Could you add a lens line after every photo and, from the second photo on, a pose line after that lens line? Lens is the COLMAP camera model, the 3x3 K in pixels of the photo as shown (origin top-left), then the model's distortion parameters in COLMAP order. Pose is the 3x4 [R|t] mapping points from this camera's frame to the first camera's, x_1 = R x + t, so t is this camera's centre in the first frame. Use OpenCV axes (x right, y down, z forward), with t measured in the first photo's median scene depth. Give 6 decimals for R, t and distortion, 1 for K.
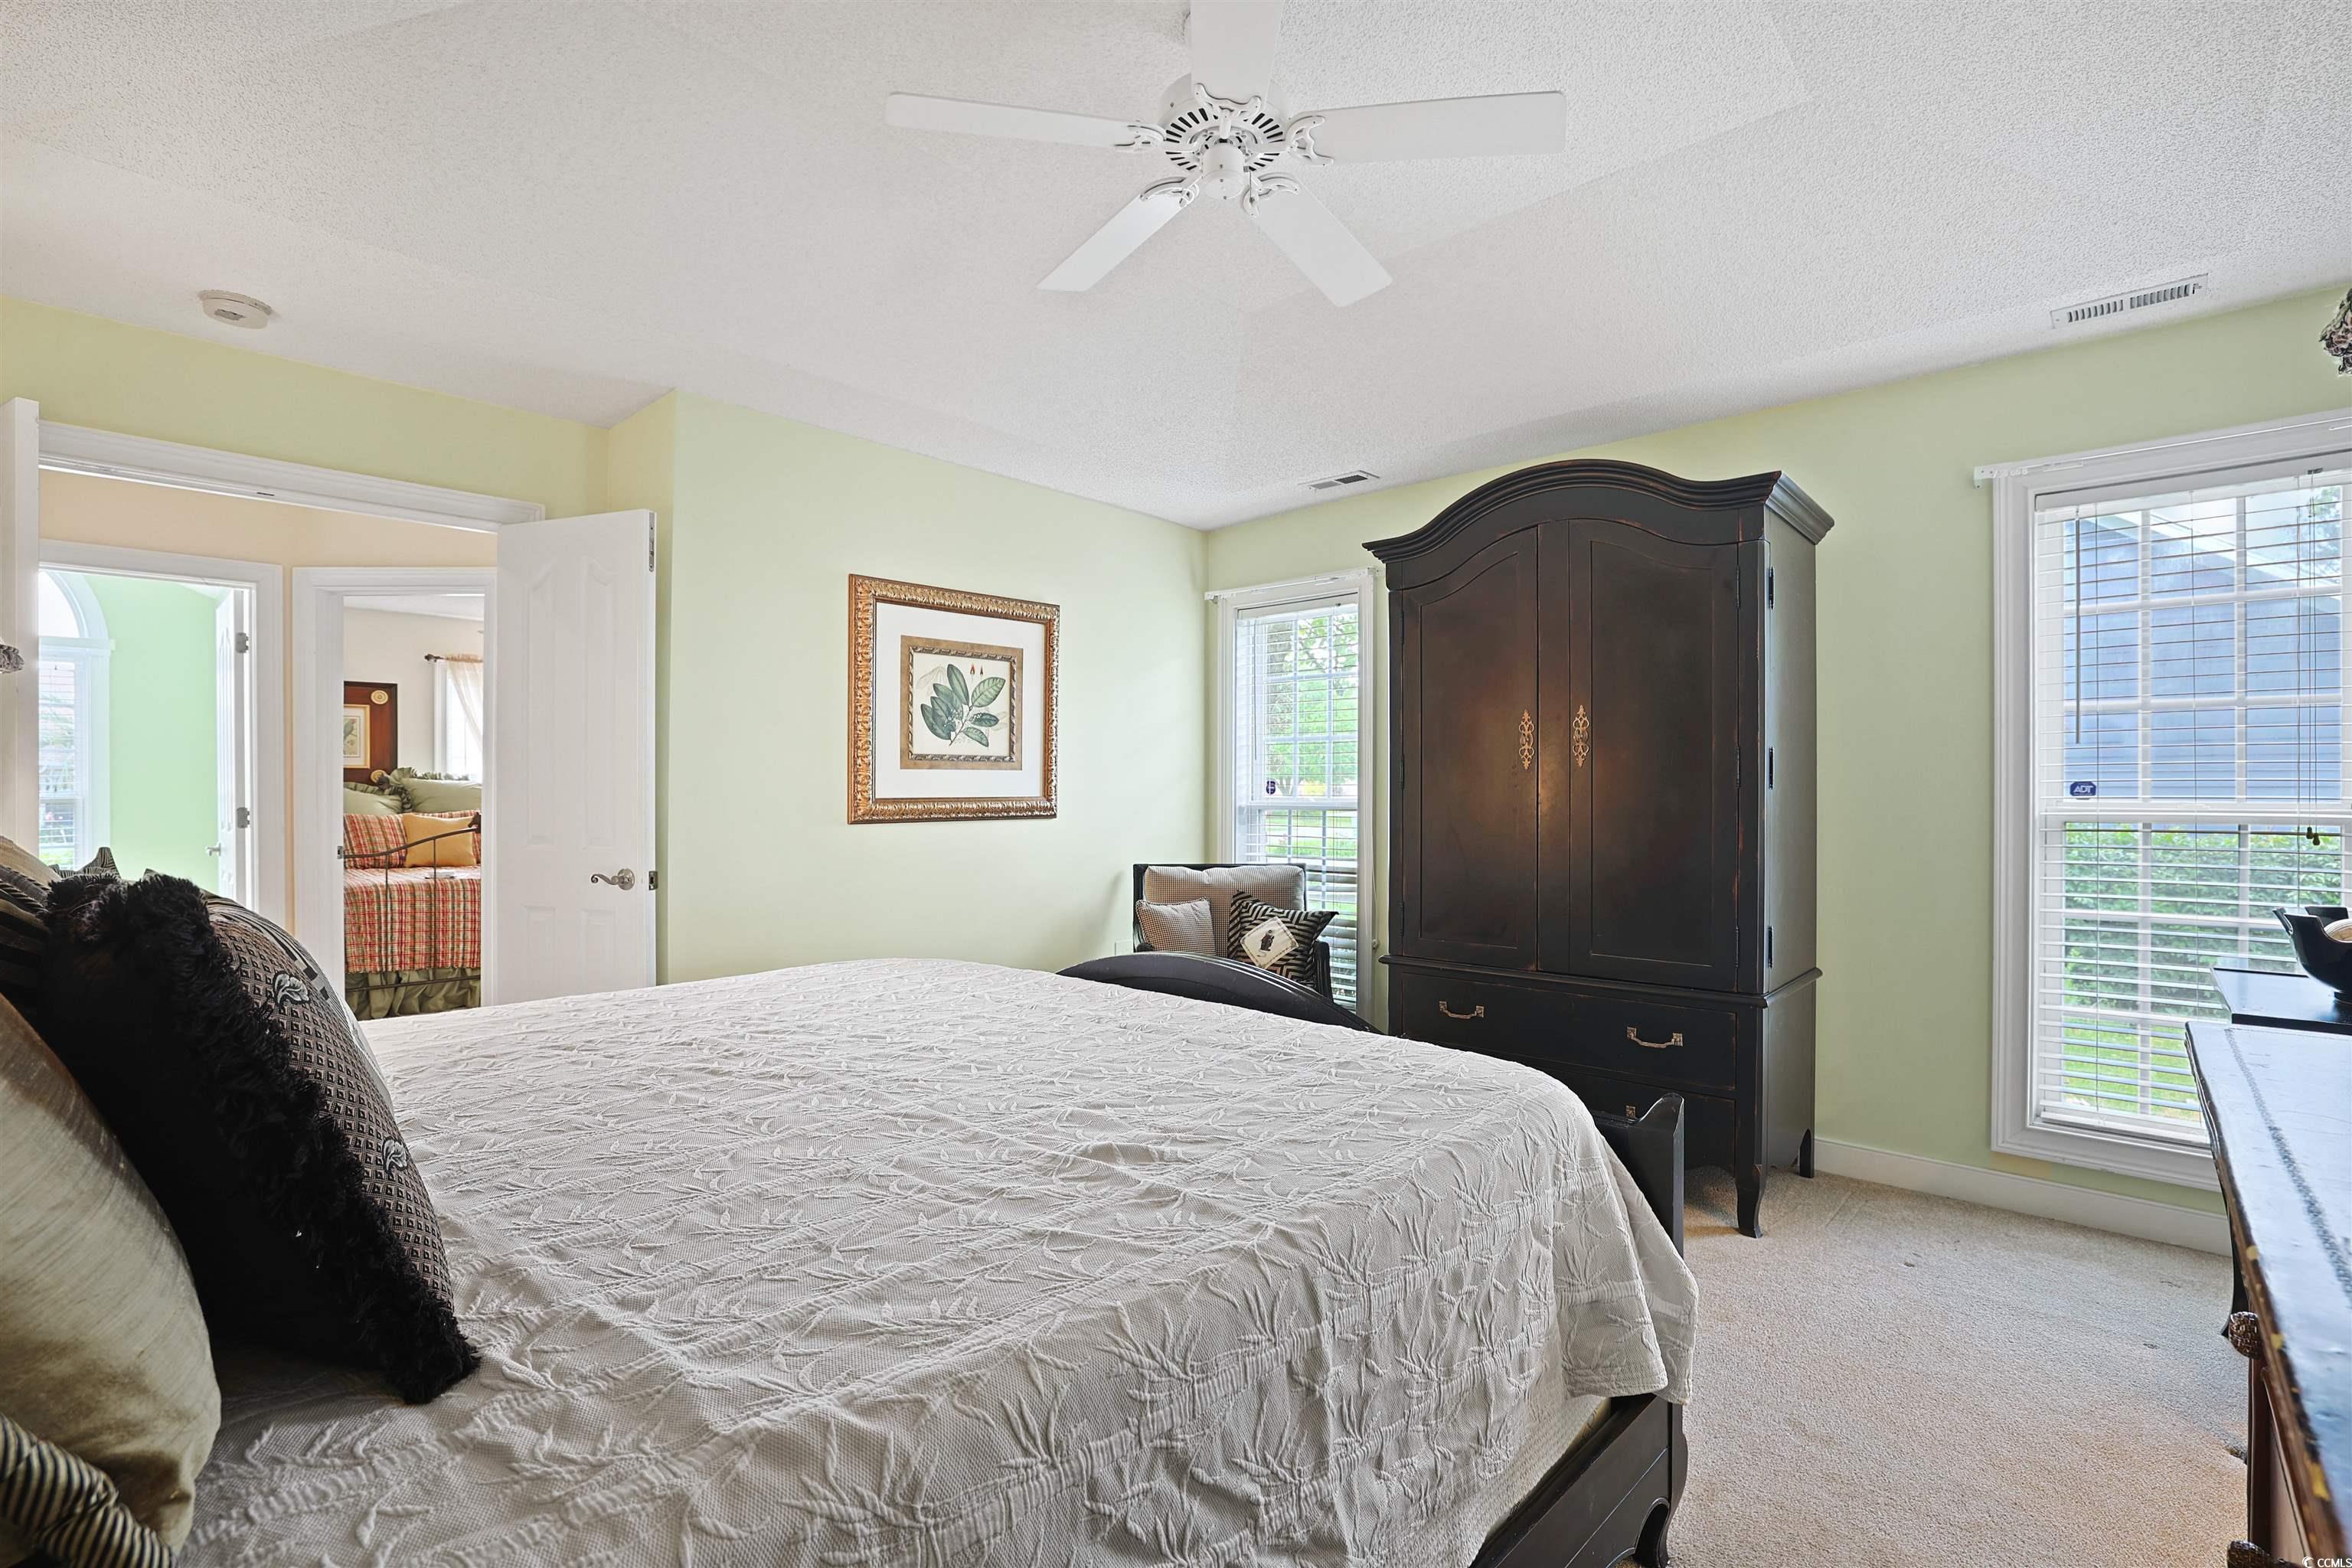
lens RADIAL K [[1071.5, 0, 1184.7], [0, 1071.5, 787.3], [0, 0, 1]] dist [-0.060109, 0.022161]
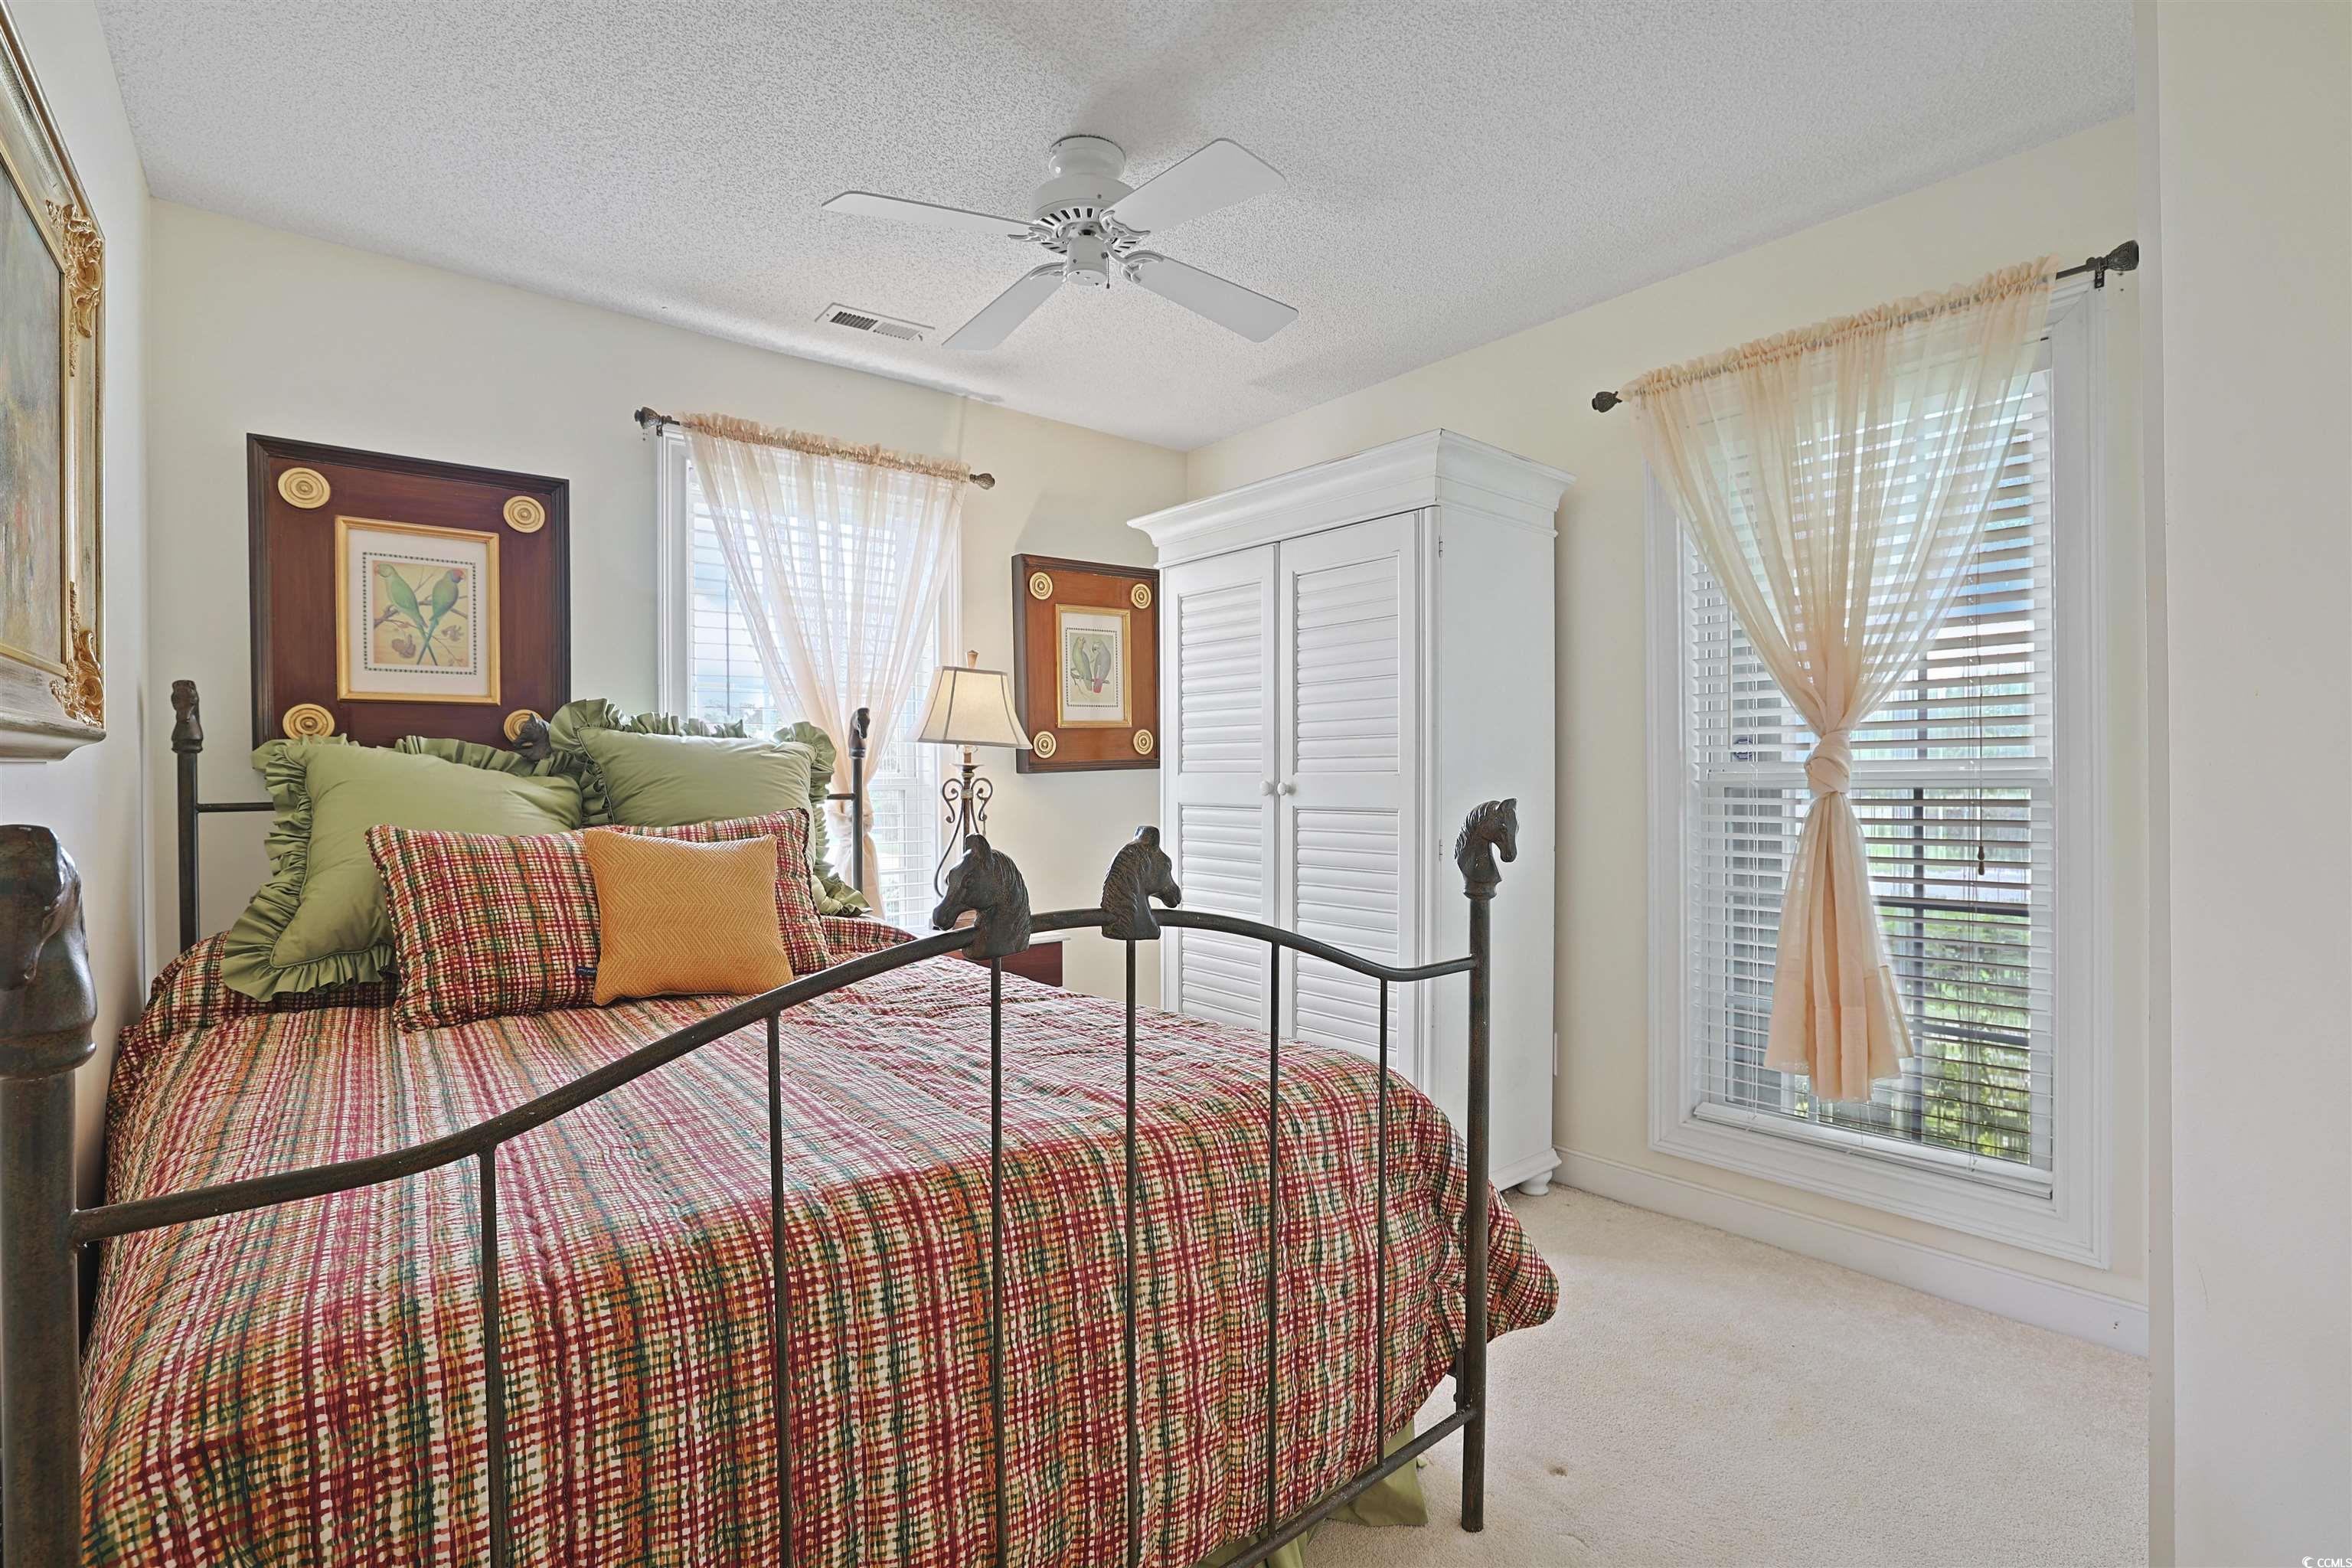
lens RADIAL K [[1071.5, 0, 1184.7], [0, 1071.5, 787.3], [0, 0, 1]] dist [-0.060109, 0.022161]
pose [[0.990899, -0.005355, -0.134499, -0.493370], [0.007320, 0.999873, 0.014121, 0.007924], [0.134406, -0.014977, 0.990813, 0.665018]]
